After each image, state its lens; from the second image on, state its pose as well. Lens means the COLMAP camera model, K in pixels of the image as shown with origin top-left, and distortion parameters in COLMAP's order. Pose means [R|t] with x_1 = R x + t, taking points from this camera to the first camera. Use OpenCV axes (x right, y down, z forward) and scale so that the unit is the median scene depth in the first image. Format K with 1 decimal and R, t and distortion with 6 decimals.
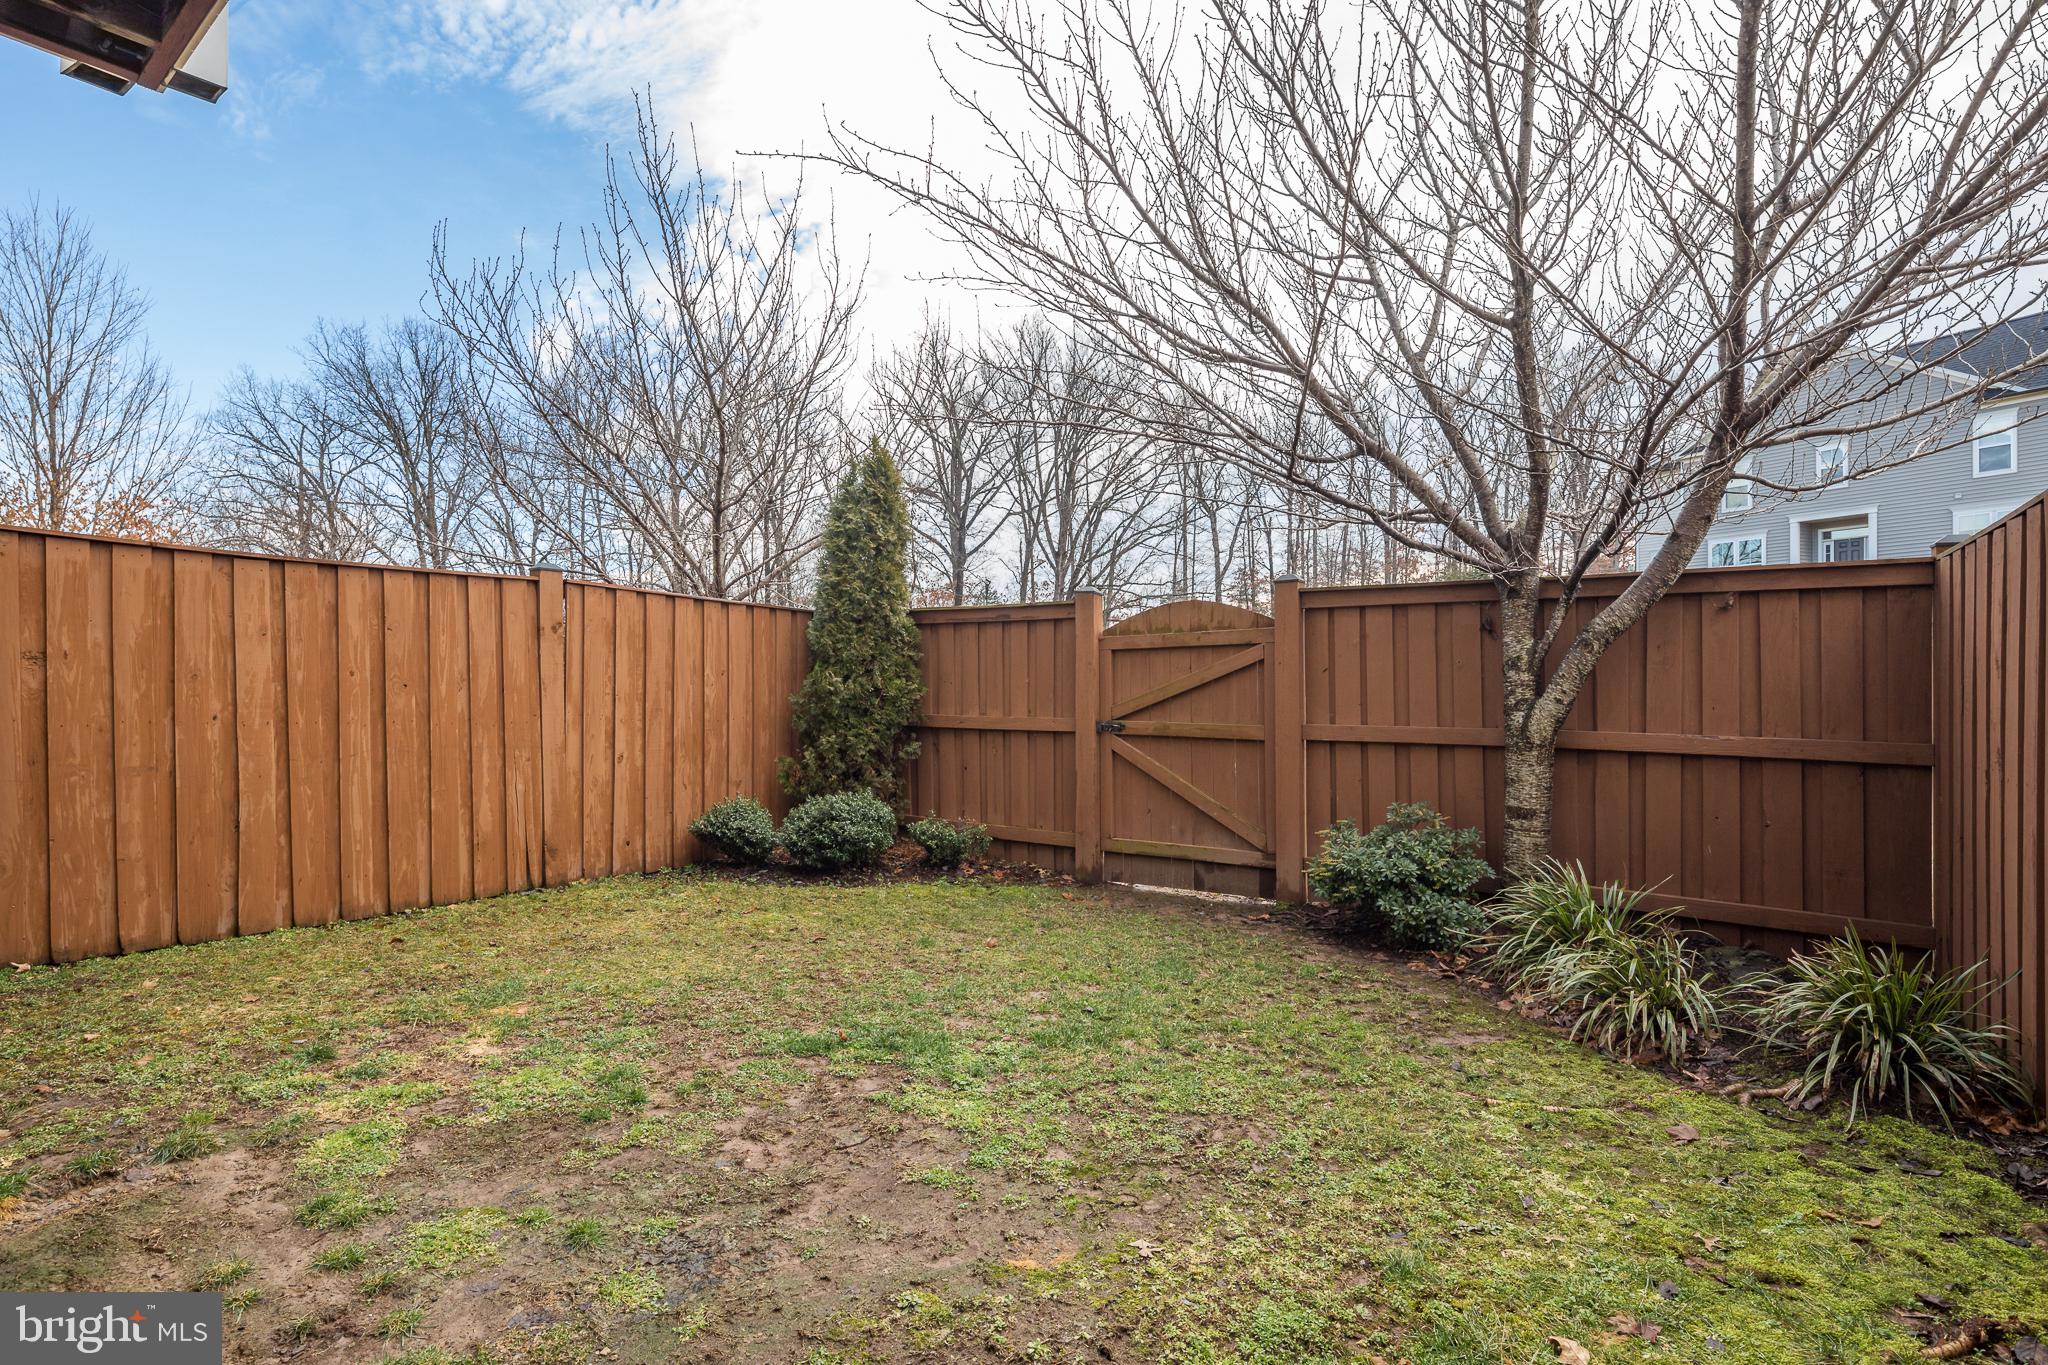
lens RADIAL K [[994.7, 0, 1024.3], [0, 994.7, 670.8], [0, 0, 1]] dist [0.010658, -0.004808]
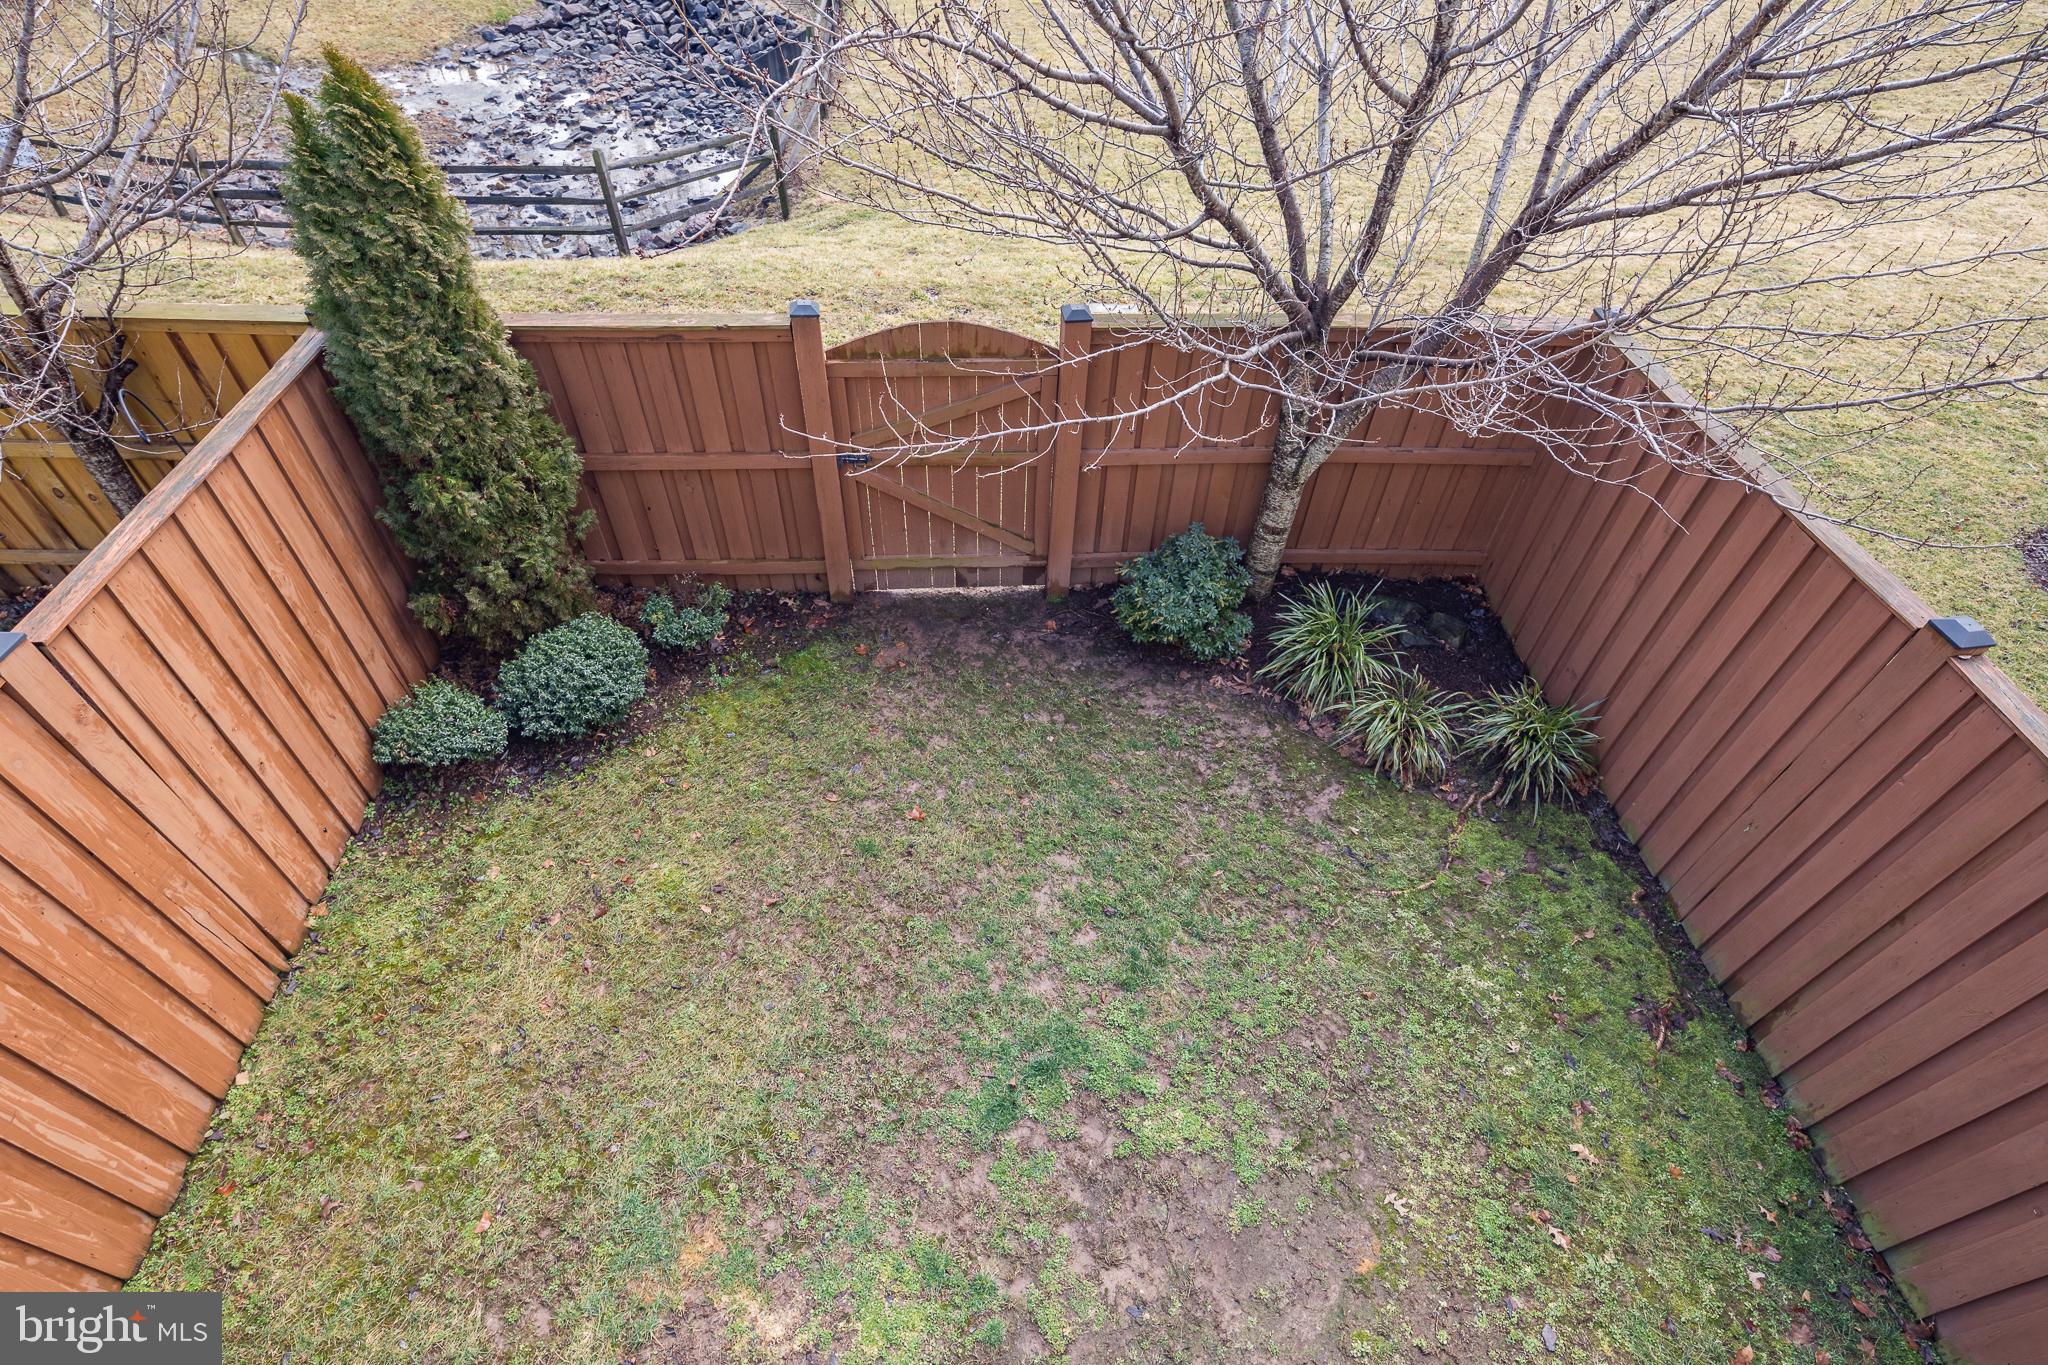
lens RADIAL K [[994.7, 0, 1028.2], [0, 994.7, 655.8], [0, 0, 1]] dist [0.010658, -0.004808]
pose [[0.783170, -0.417402, 0.460891, -0.339811], [-0.039675, 0.706157, 0.706943, -0.565780], [-0.620541, -0.571942, 0.536481, 0.434067]]
